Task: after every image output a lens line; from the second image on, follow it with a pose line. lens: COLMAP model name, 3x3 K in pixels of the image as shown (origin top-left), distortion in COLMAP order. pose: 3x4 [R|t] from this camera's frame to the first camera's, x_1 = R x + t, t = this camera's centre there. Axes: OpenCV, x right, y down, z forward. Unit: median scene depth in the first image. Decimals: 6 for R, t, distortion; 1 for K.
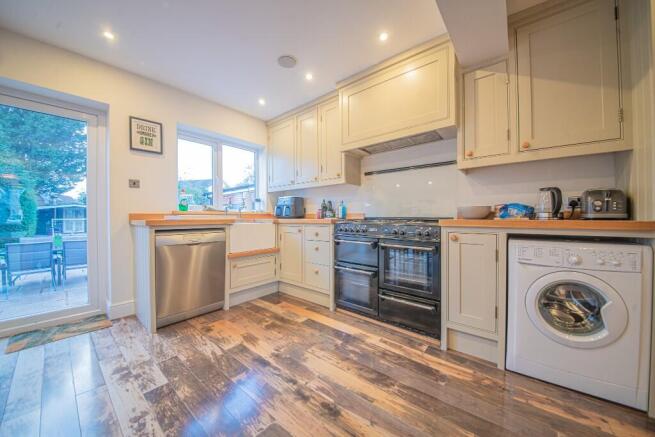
lens RADIAL K [[230.2, 0, 329.4], [0, 230.2, 216.9], [0, 0, 1]] dist [-0.000224, -0.000122]
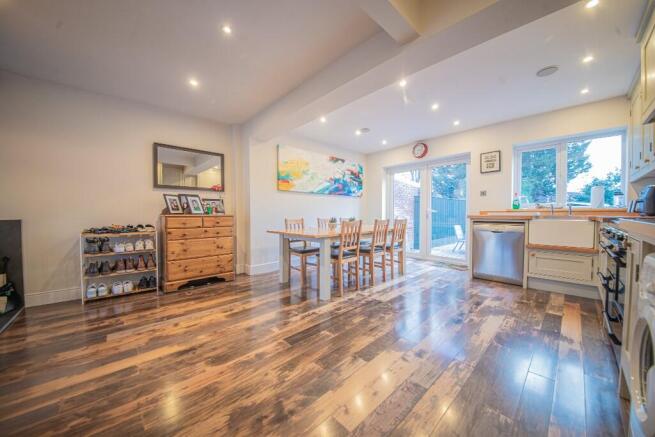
lens RADIAL K [[231.6, 0, 331.9], [0, 231.6, 217.6], [0, 0, 1]] dist [0.023433, -0.000005]
pose [[-0.128320, 0.019545, -0.991540, 0.973358], [-0.003725, 0.999789, 0.020190, 0.000252], [0.991726, 0.006284, -0.128220, 0.131932]]
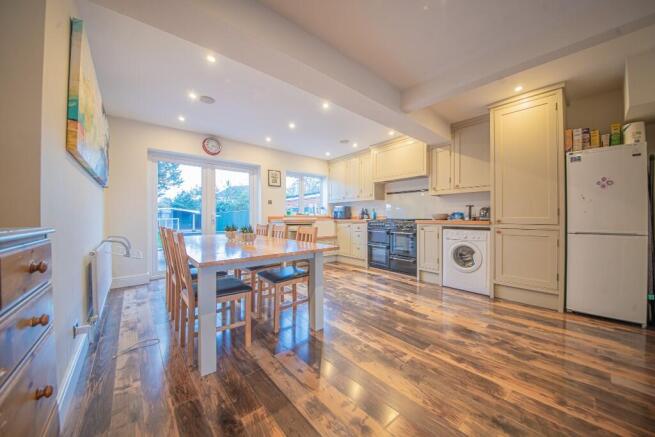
lens RADIAL K [[230.2, 0, 329.4], [0, 230.2, 216.9], [0, 0, 1]] dist [-0.000224, -0.000122]
pose [[0.985610, 0.003804, -0.168995, 0.027976], [-0.004607, 0.999980, -0.004362, -0.003846], [0.168975, 0.005078, 0.985607, -0.946838]]
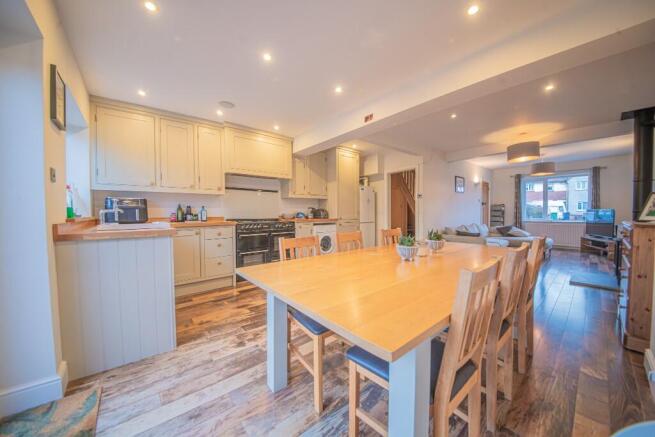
lens RADIAL K [[221.2, 0, 327.5], [0, 221.2, 218.5], [0, 0, 1]] dist [-0.000087, -0.000030]
pose [[0.200419, -0.025806, 0.979370, -1.247664], [0.004395, 0.999667, 0.025441, -0.043071], [-0.979700, -0.000794, 0.200465, 0.165789]]
